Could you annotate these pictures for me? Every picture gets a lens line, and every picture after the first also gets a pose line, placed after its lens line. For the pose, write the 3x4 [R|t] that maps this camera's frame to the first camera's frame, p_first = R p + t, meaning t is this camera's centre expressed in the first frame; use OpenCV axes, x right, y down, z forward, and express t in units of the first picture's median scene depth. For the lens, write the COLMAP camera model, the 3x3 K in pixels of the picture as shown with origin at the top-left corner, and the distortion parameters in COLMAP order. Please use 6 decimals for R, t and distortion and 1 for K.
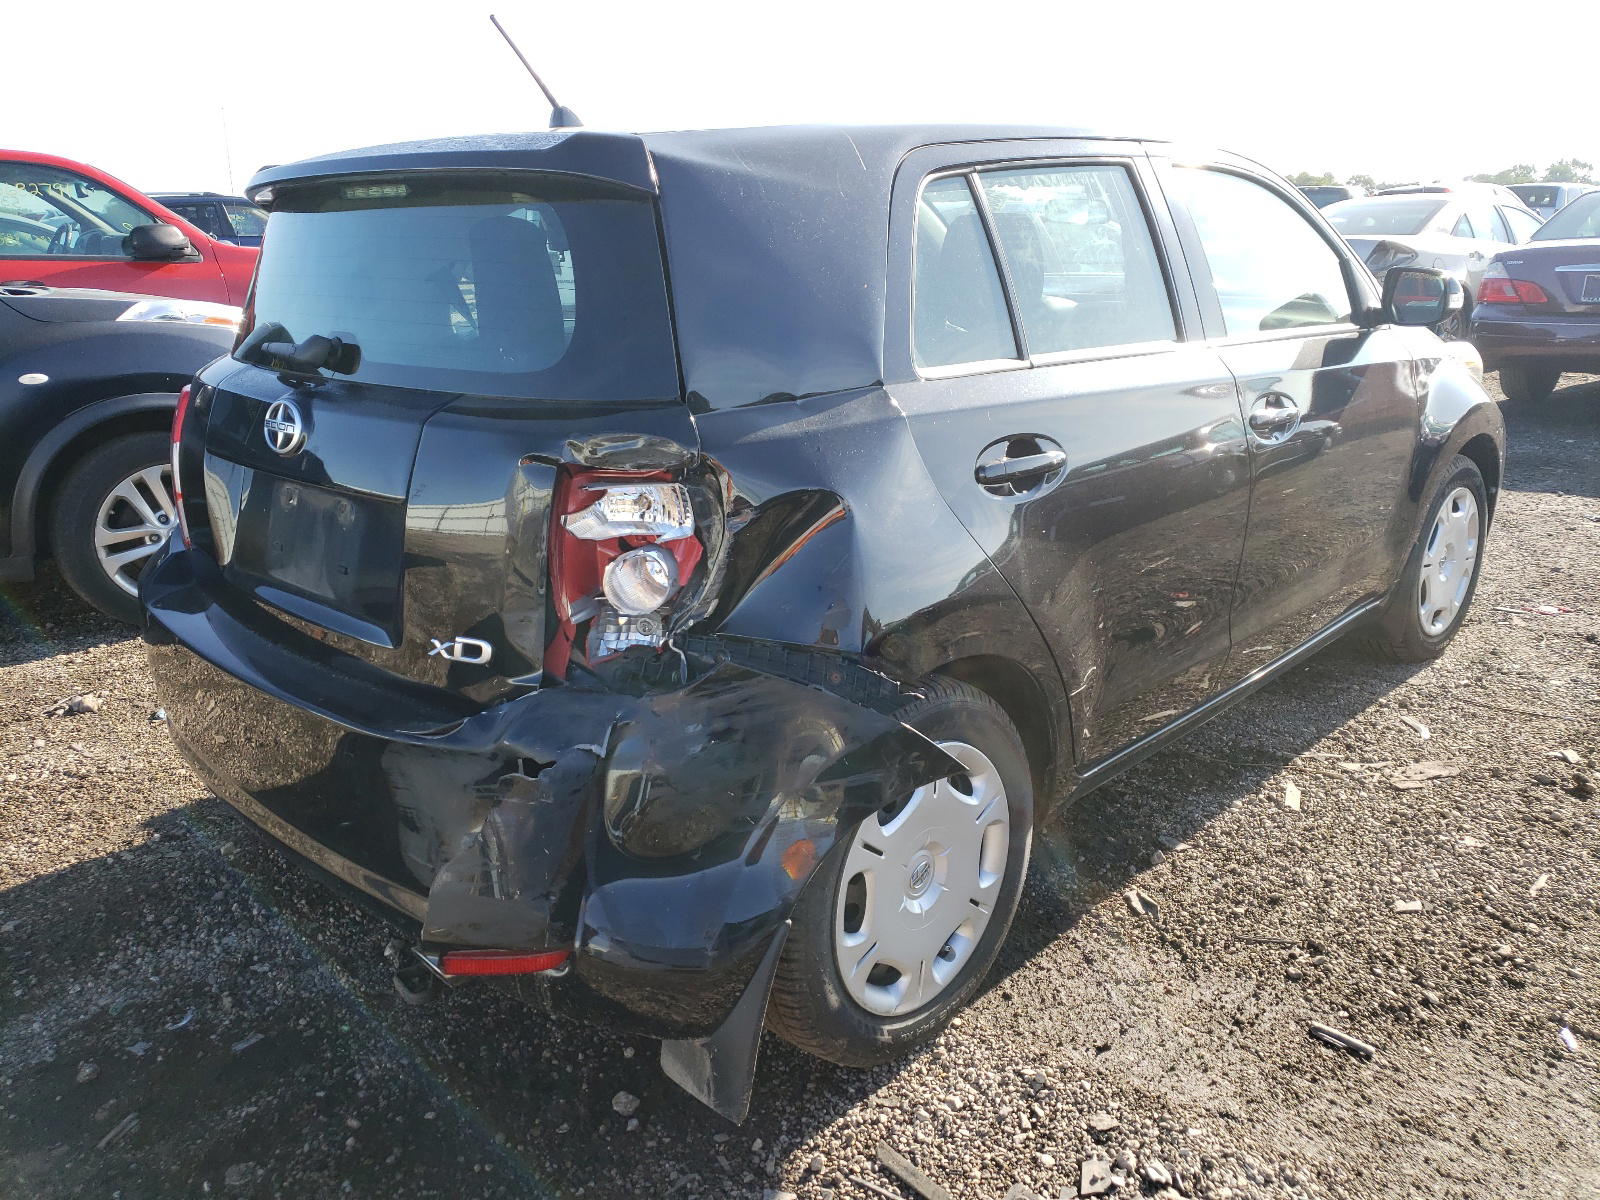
lens RADIAL K [[1232.6, 0, 800.0], [0, 1232.6, 600.0], [0, 0, 1]] dist [-0.001609, 0.044310]
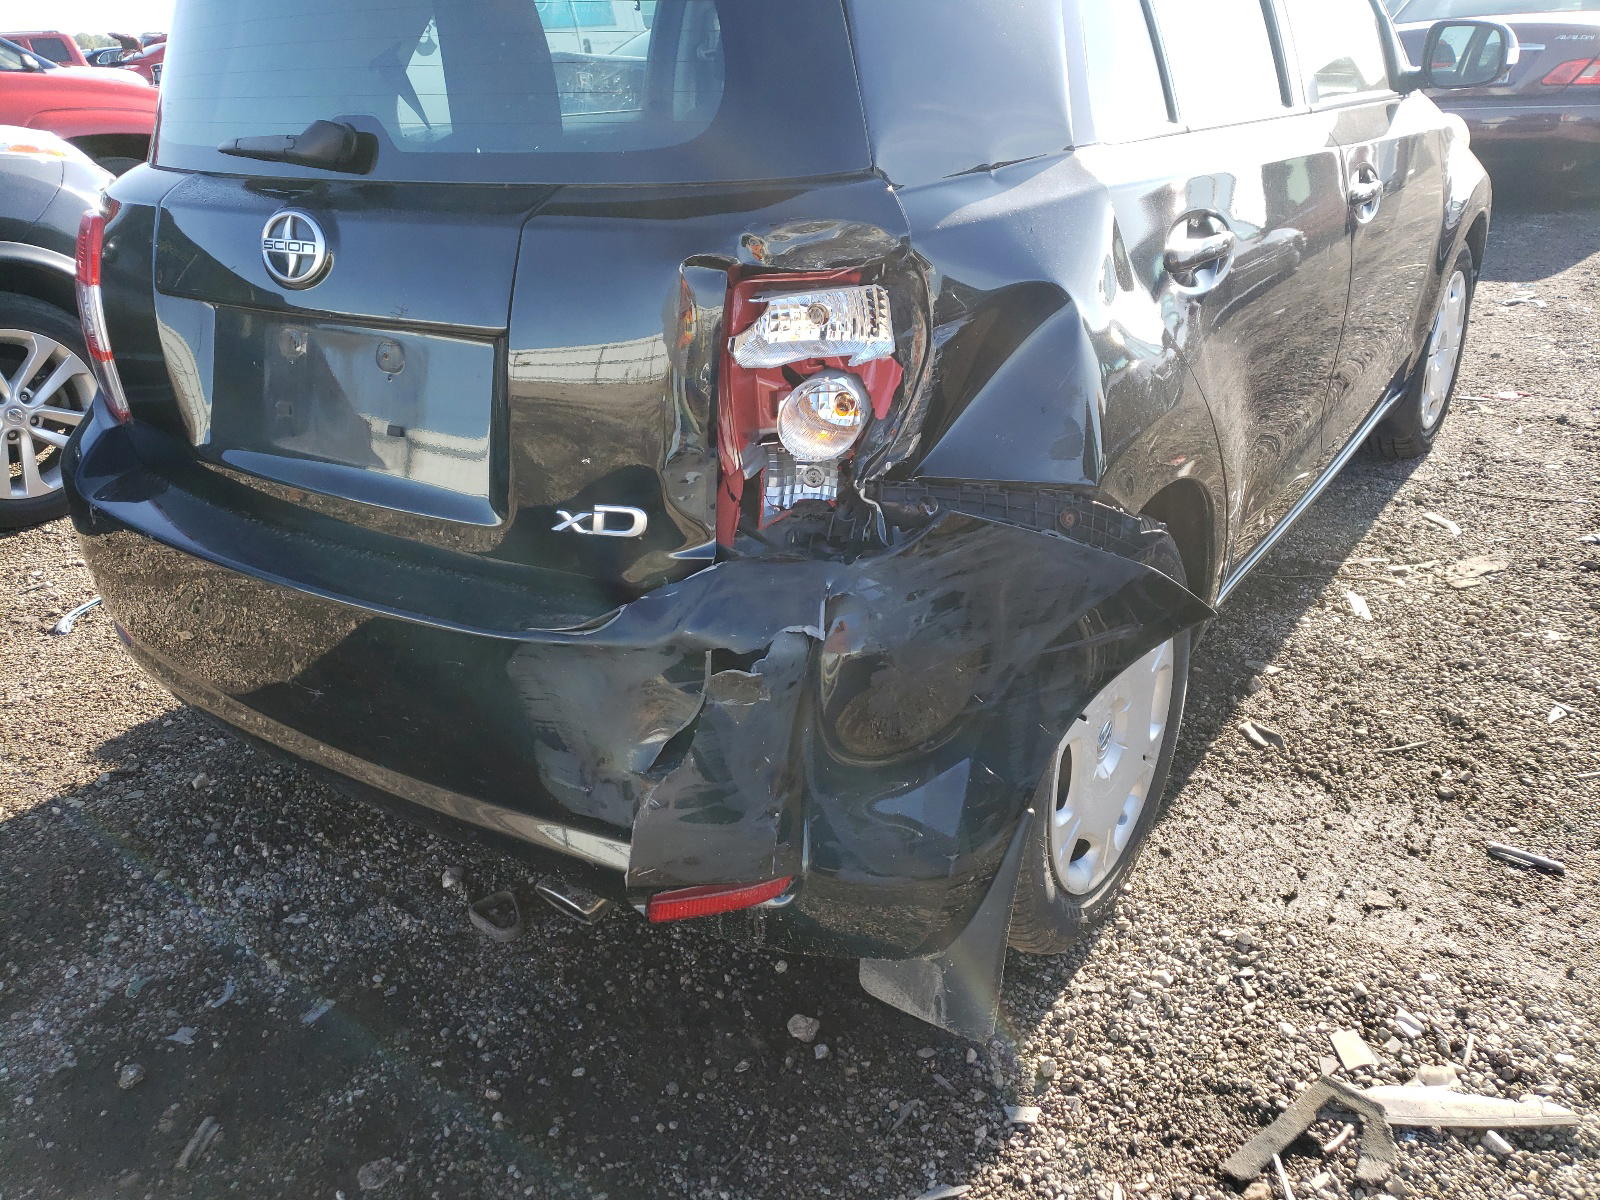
lens RADIAL K [[1232.6, 0, 800.0], [0, 1232.6, 600.0], [0, 0, 1]] dist [-0.001609, 0.044310]
pose [[0.987141, -0.089506, 0.132445, -0.218143], [0.071979, 0.988677, 0.131673, -0.003458], [-0.142731, -0.120446, 0.982406, 0.174118]]
